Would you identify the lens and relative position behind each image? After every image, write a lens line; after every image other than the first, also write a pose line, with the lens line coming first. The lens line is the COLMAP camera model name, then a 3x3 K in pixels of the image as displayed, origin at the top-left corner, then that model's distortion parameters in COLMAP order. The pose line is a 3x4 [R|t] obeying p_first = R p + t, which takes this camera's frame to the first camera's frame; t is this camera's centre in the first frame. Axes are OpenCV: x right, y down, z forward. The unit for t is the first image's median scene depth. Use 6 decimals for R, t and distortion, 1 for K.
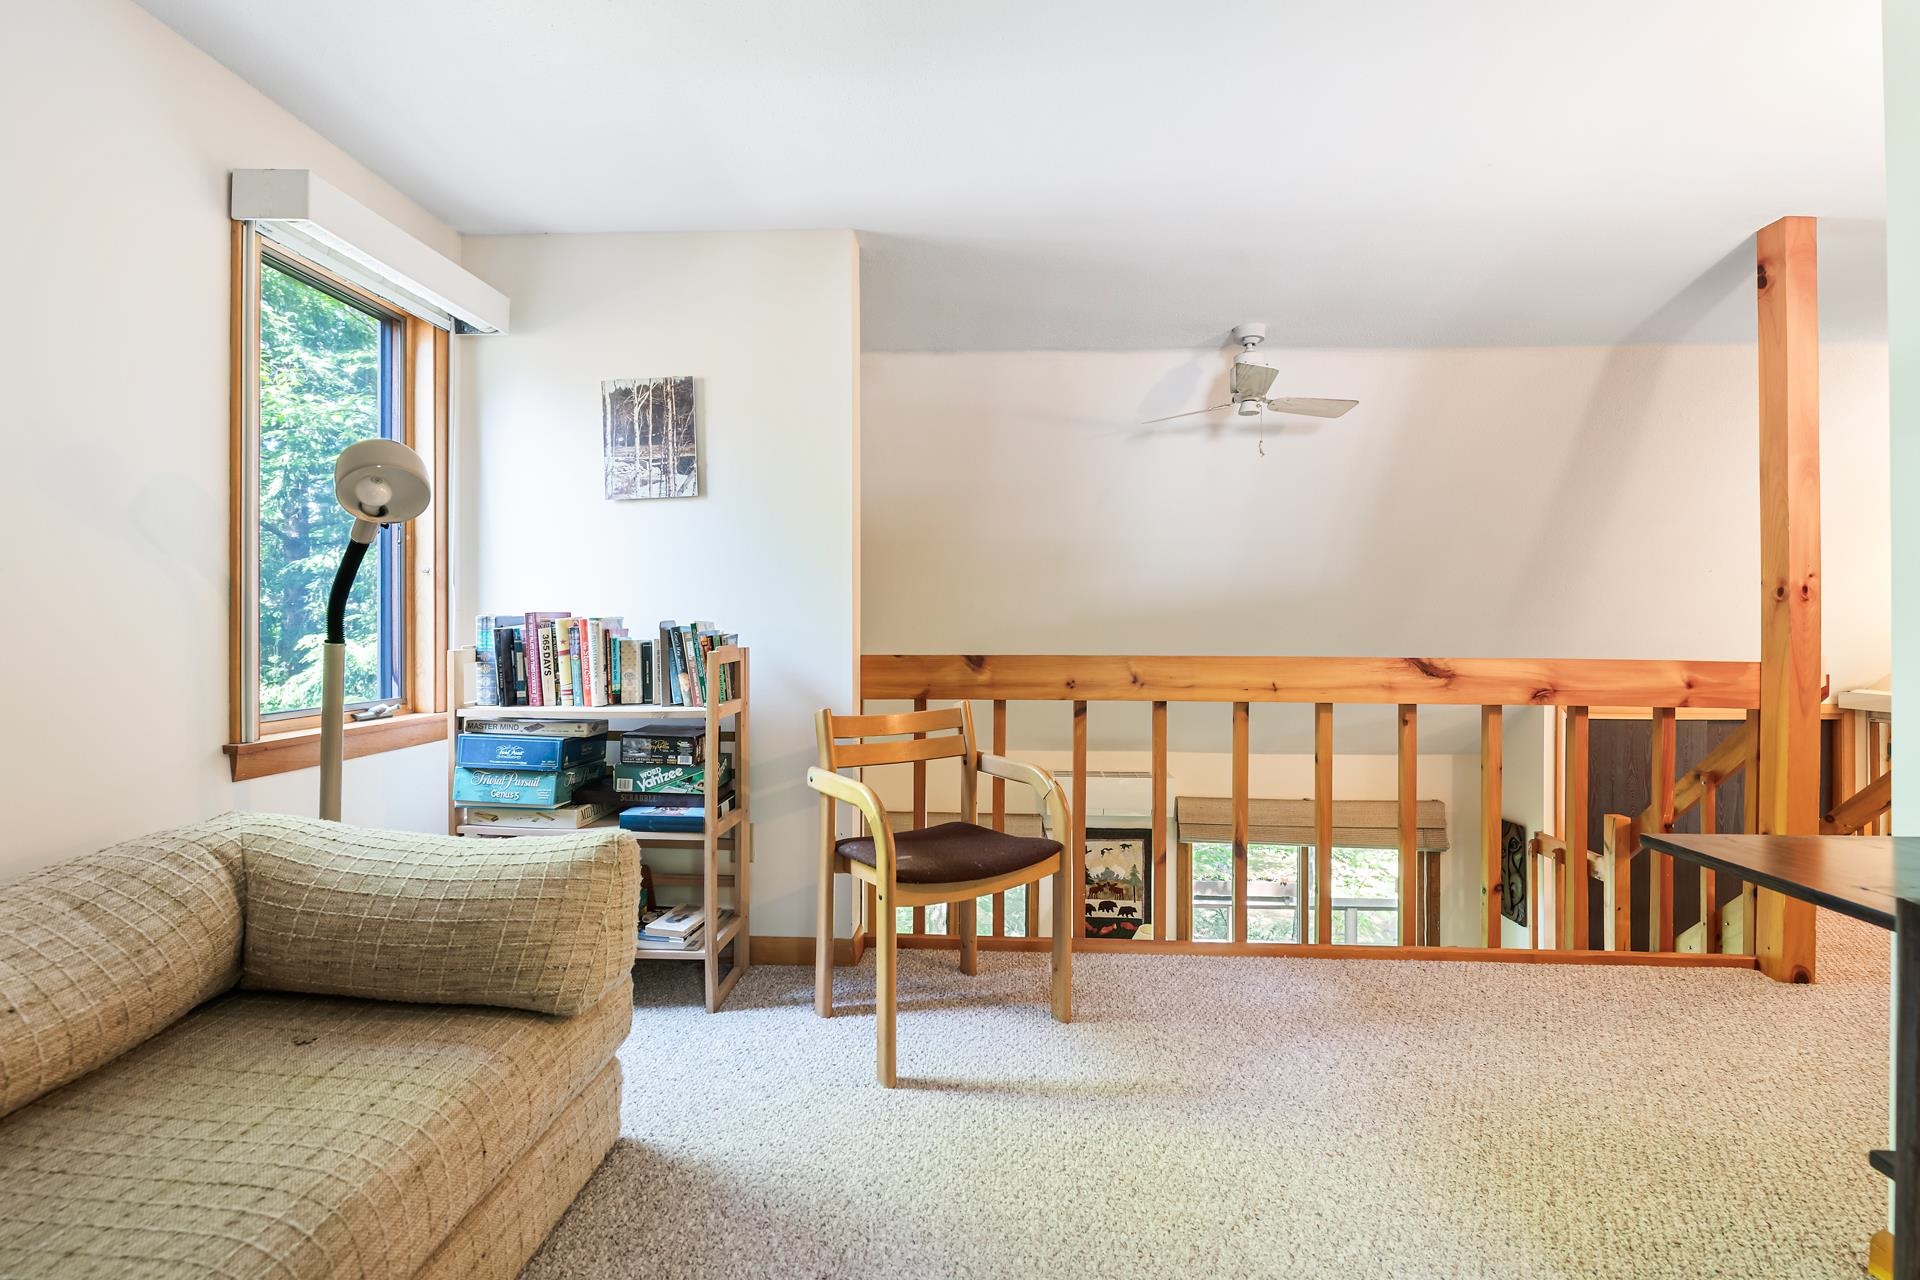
lens RADIAL K [[834.0, 0, 963.4], [0, 834.0, 626.6], [0, 0, 1]] dist [0.001783, -0.005087]
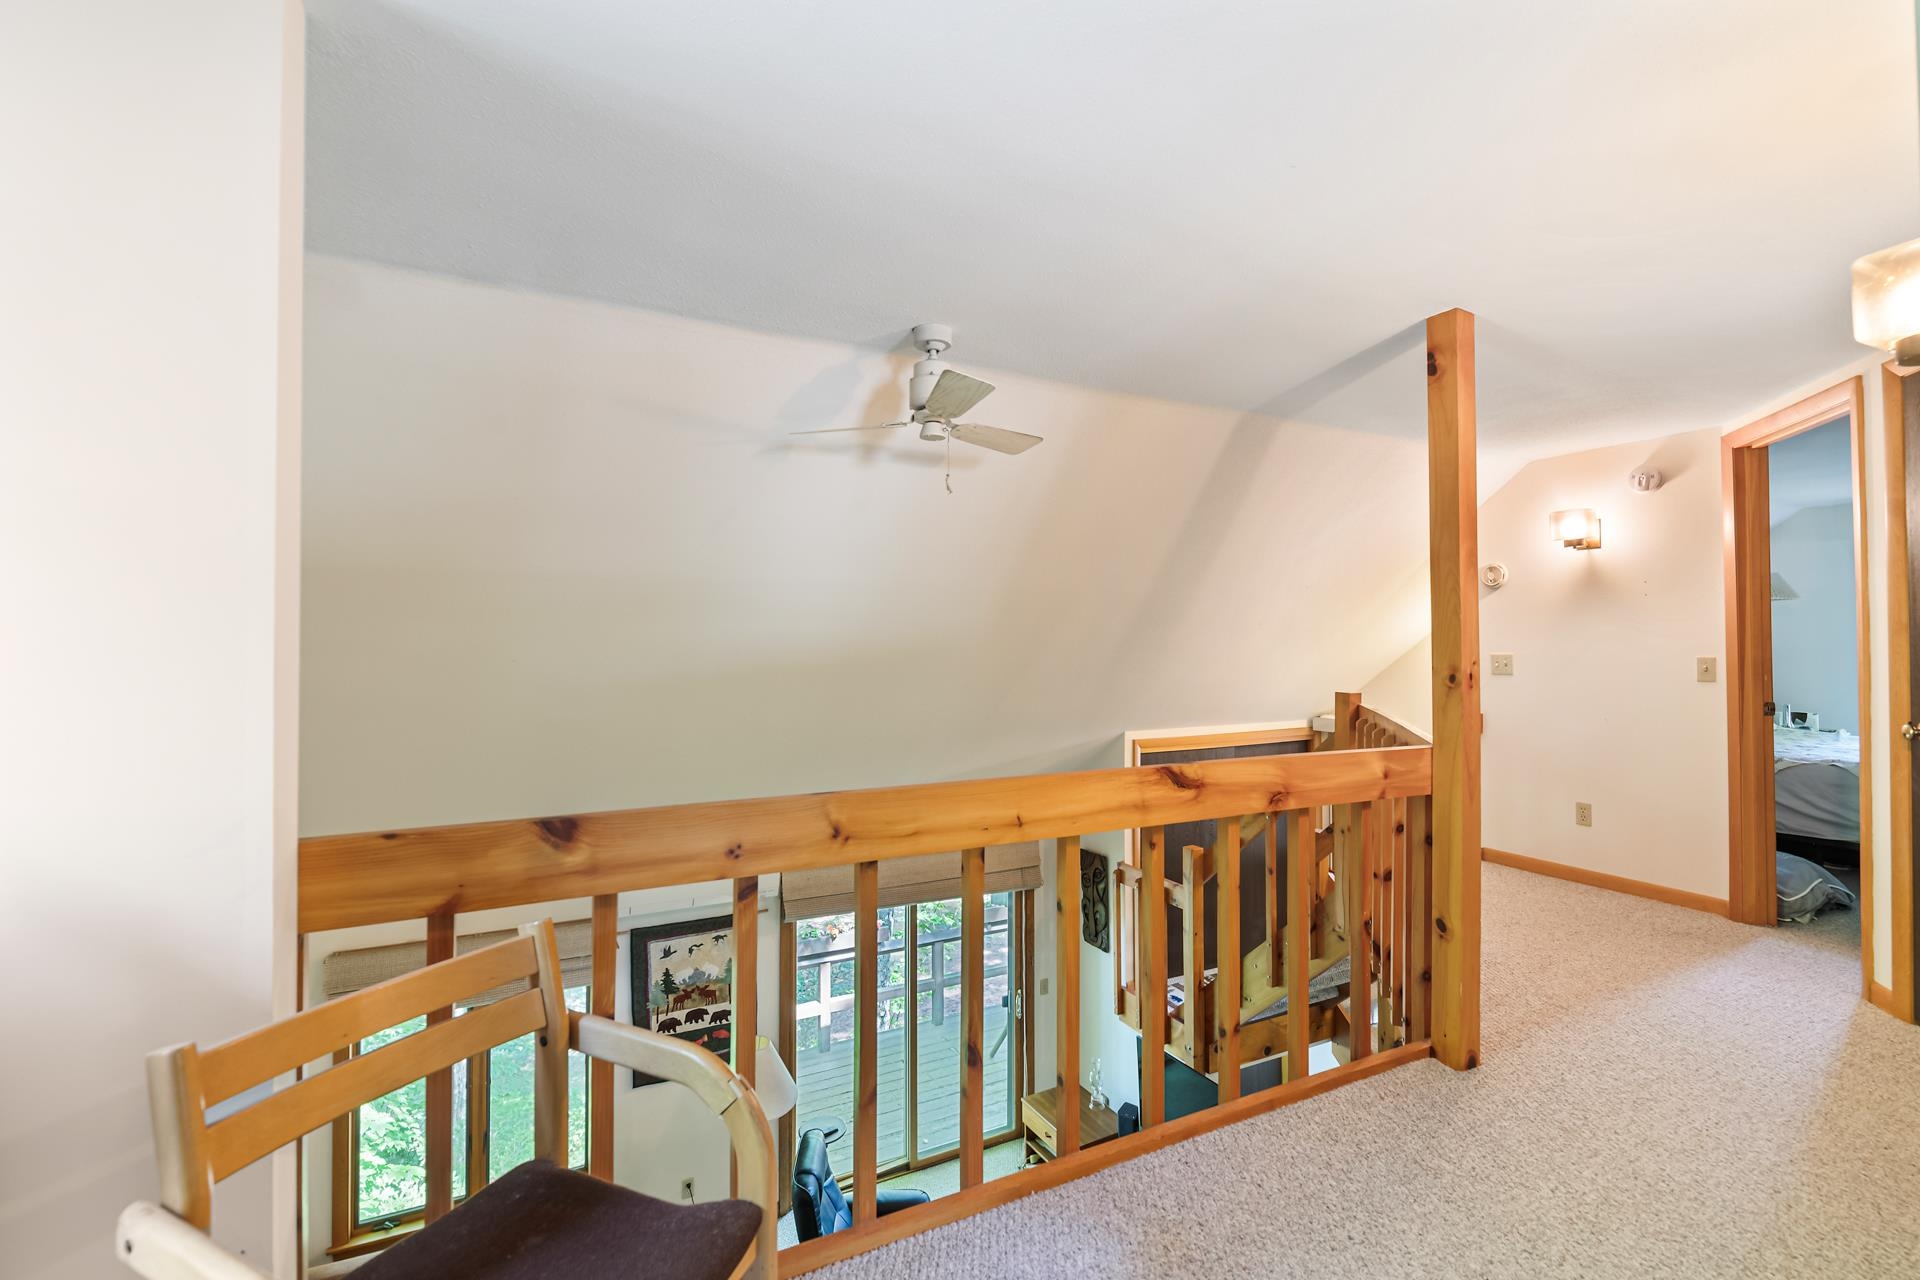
lens RADIAL K [[834.0, 0, 963.7], [0, 834.0, 621.8], [0, 0, 1]] dist [0.001783, -0.005087]
pose [[0.864953, 0.007093, 0.501803, -0.023173], [0.001999, 0.999843, -0.017580, -0.061702], [-0.501849, 0.016209, 0.864803, 0.277665]]
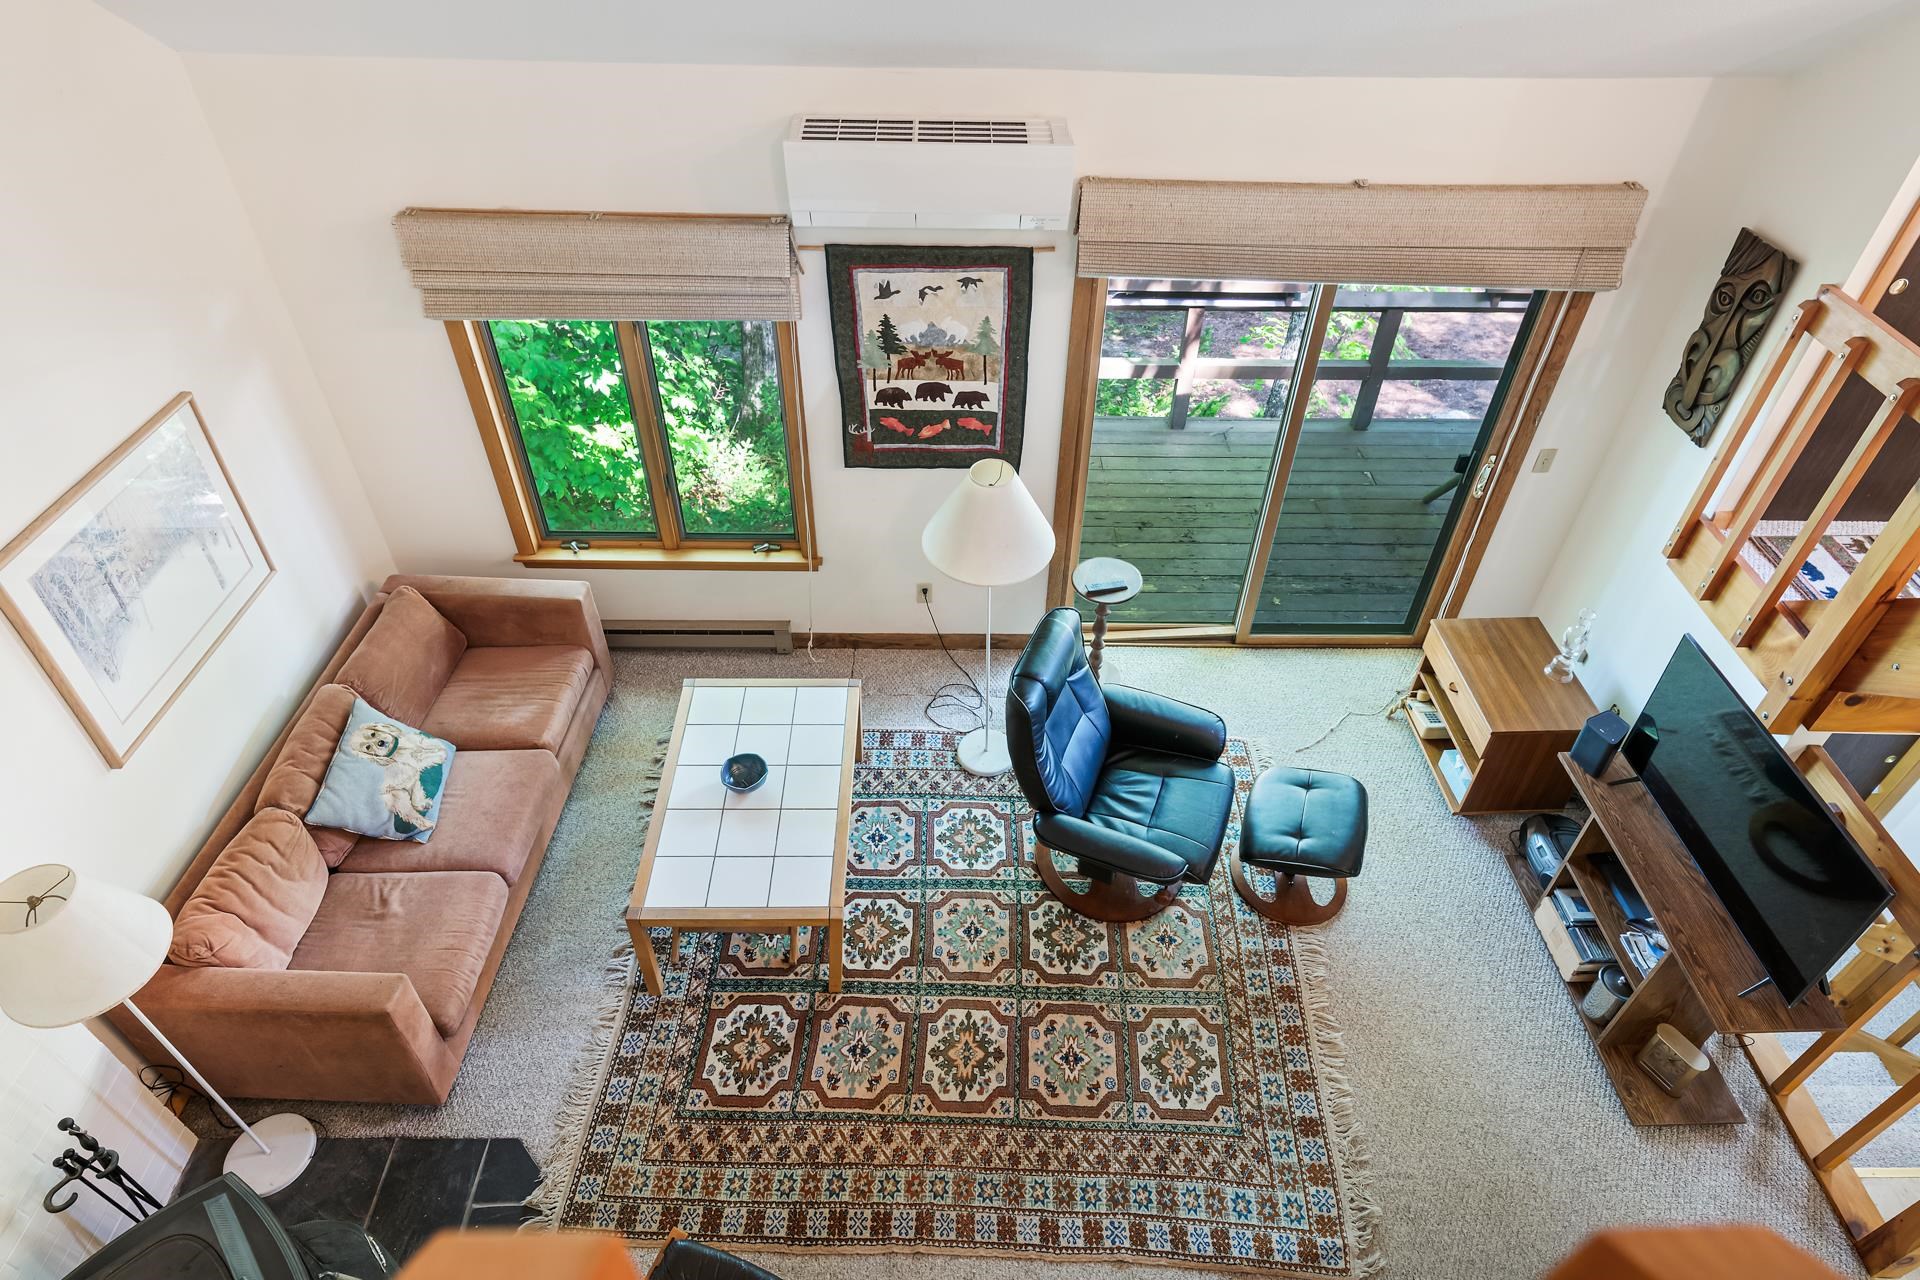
lens RADIAL K [[1096.0, 0, 960.6], [0, 1096.0, 622.1], [0, 0, 1]] dist [0.004608, -0.000326]
pose [[0.998040, -0.031716, 0.053944, 0.262084], [-0.012215, 0.746722, 0.665024, -0.020996], [-0.061373, -0.664380, 0.744871, 0.696933]]
